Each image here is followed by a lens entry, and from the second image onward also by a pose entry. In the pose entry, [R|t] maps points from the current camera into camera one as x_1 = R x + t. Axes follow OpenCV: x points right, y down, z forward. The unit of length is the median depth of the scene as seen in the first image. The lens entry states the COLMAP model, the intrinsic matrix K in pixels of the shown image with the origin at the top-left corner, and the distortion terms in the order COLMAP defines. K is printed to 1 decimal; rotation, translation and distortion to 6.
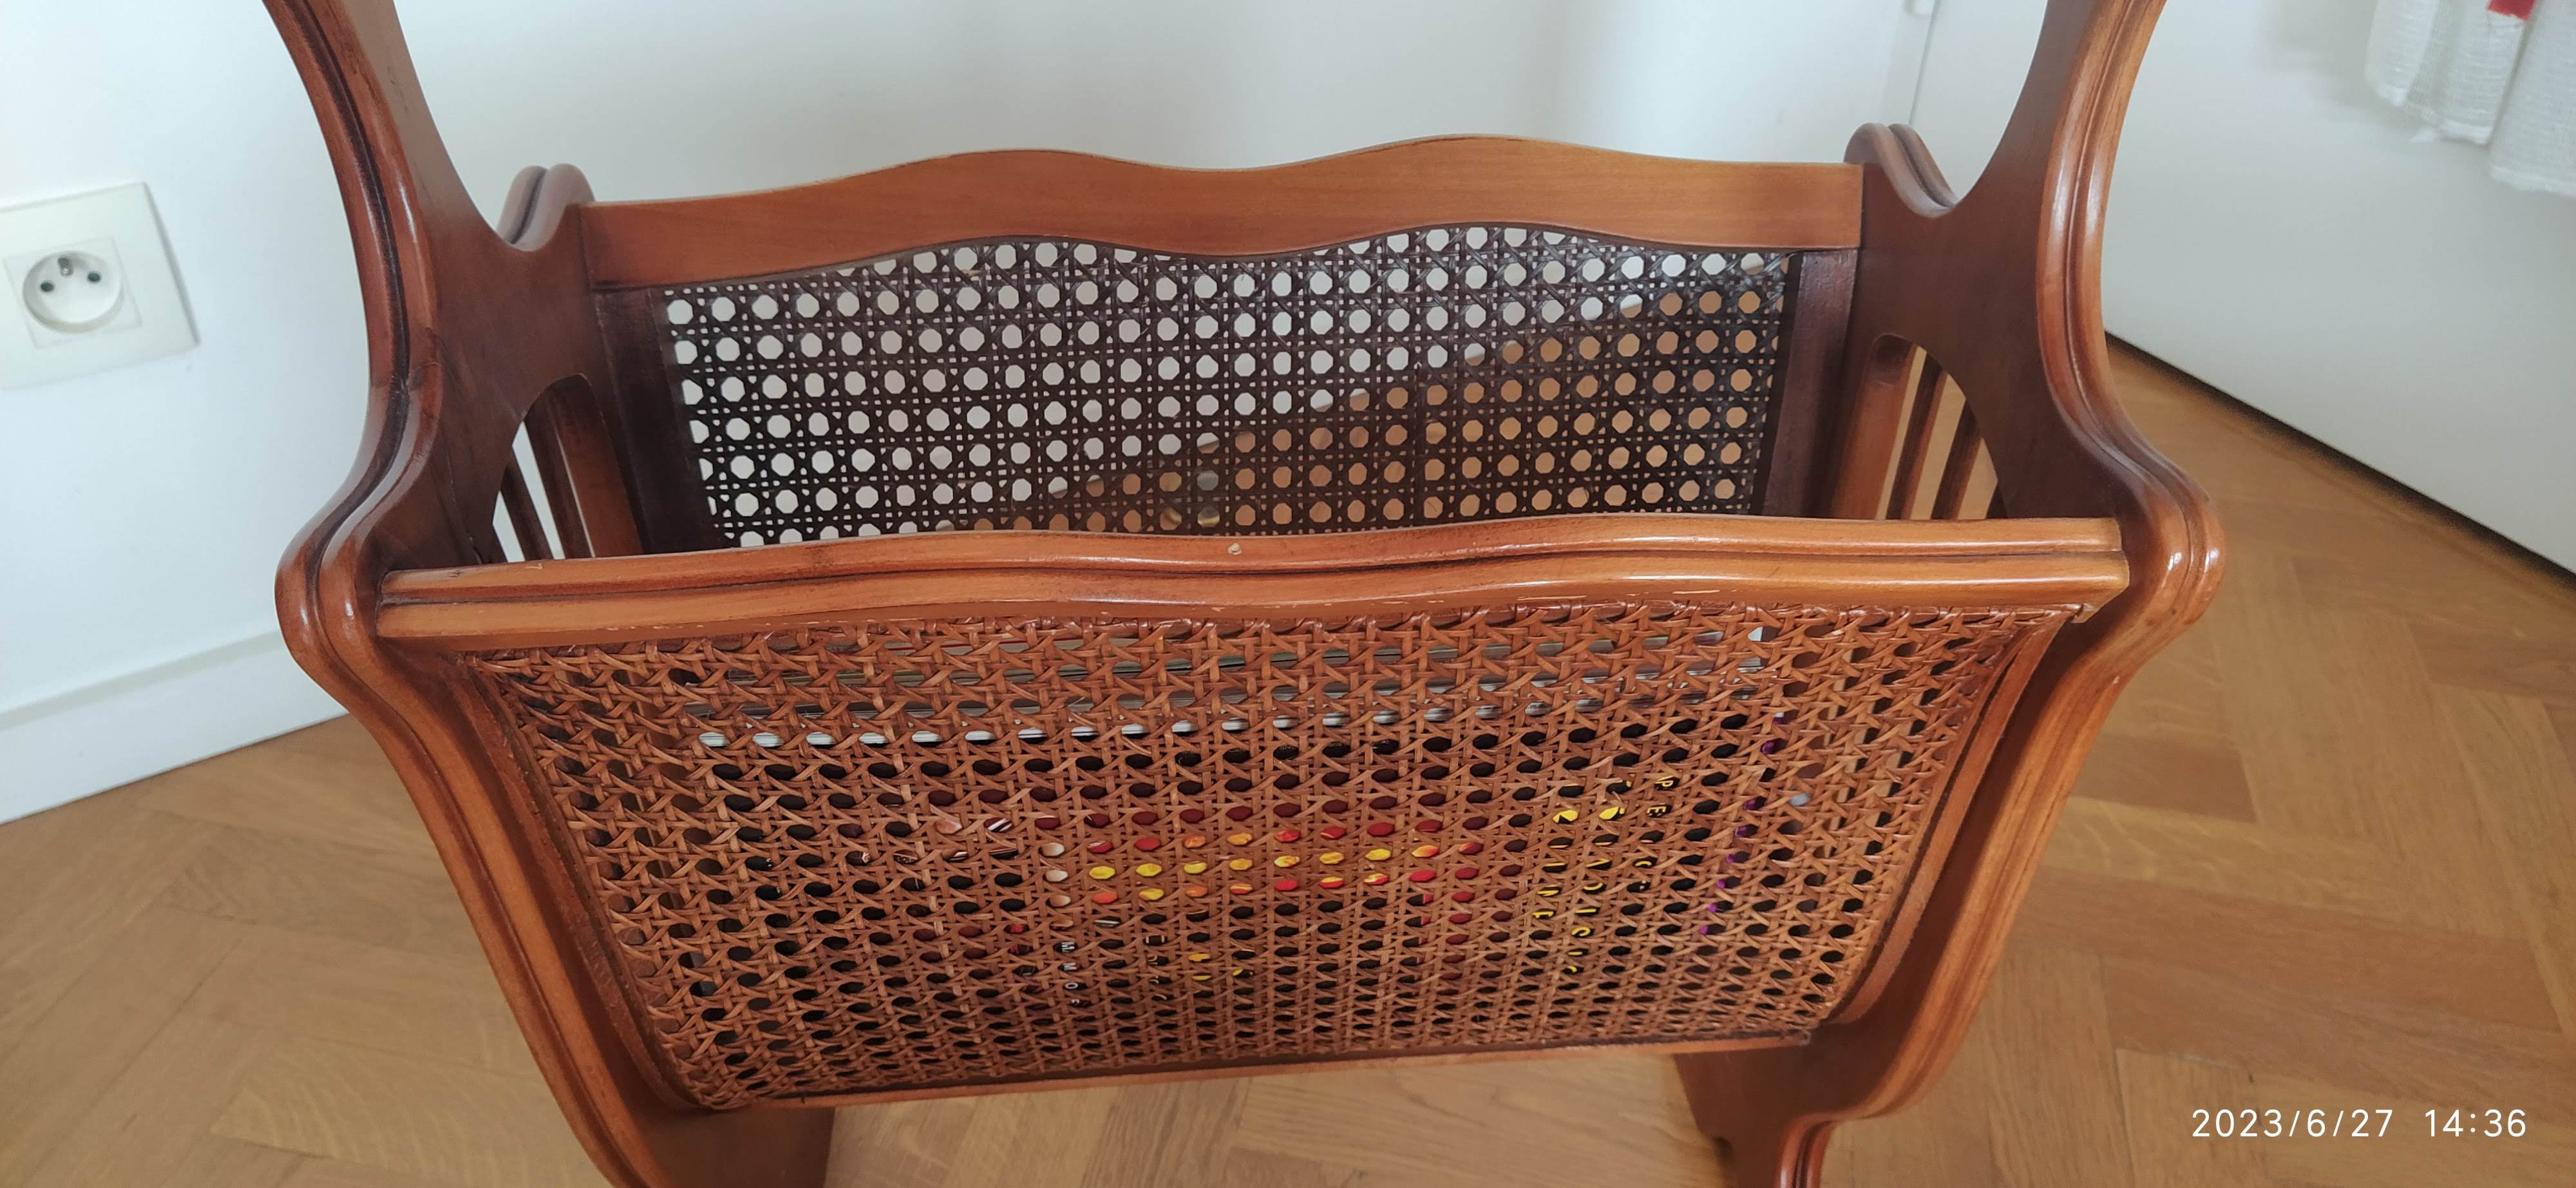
lens RADIAL K [[2042.8, 0, 1298.0], [0, 2042.8, 621.2], [0, 0, 1]] dist [0.059797, -0.126039]
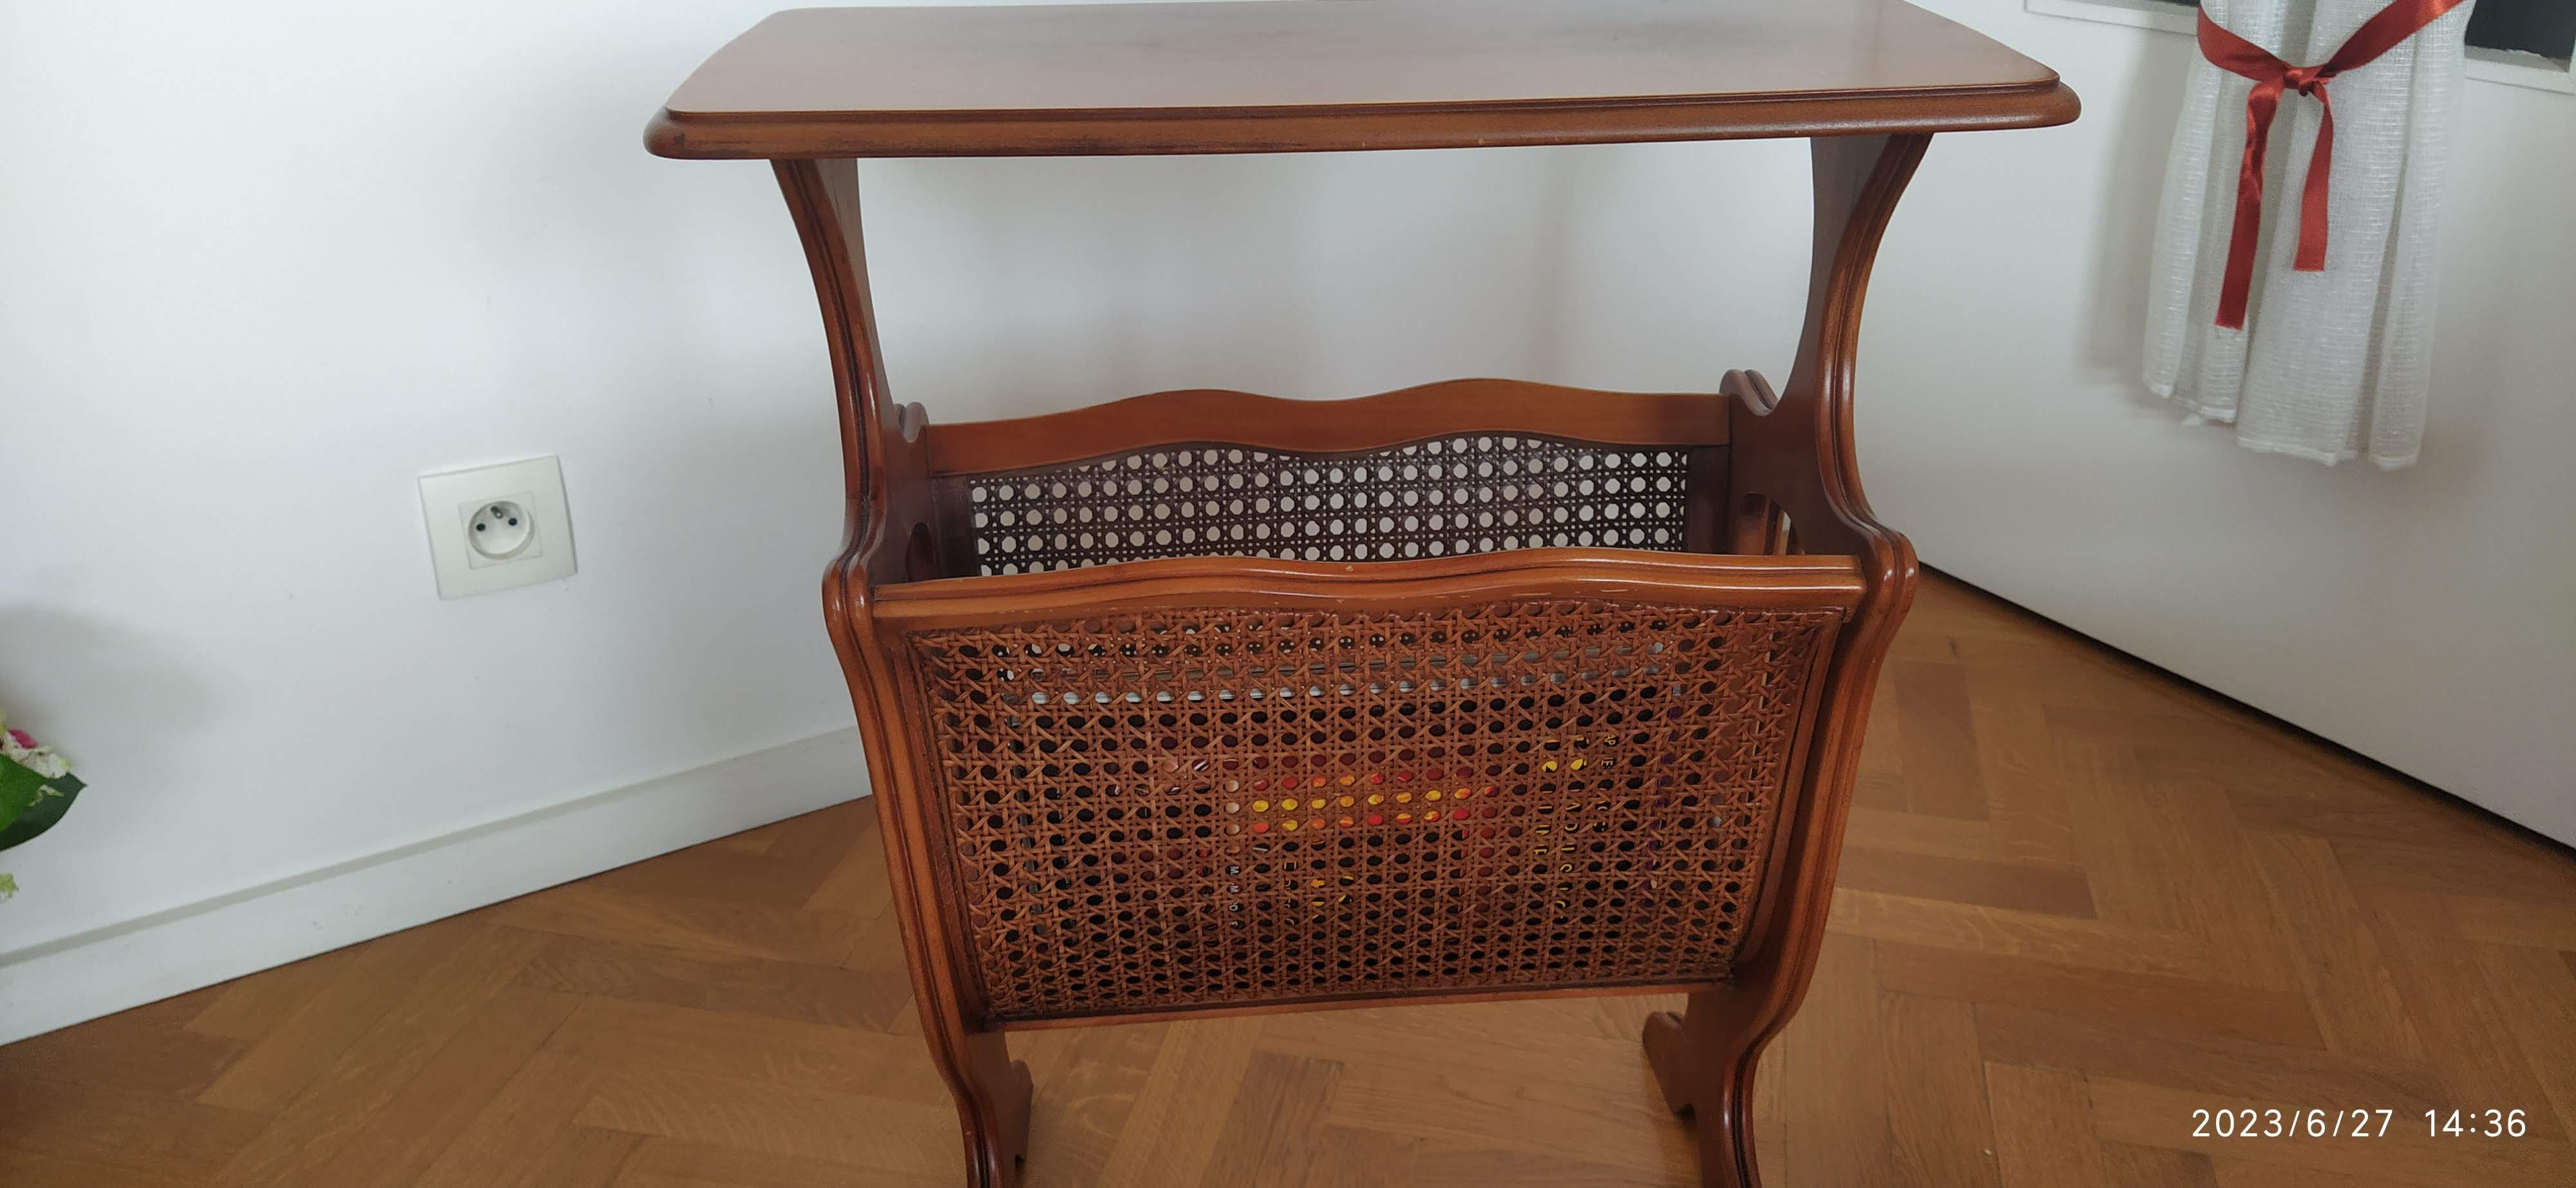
lens RADIAL K [[2042.8, 0, 1278.0], [0, 2042.8, 590.6], [0, 0, 1]] dist [0.059797, -0.126039]
pose [[0.999748, -0.011594, -0.019201, -0.042145], [0.007308, 0.977703, -0.209867, 0.248727], [0.021206, 0.209674, 0.977541, -0.505837]]
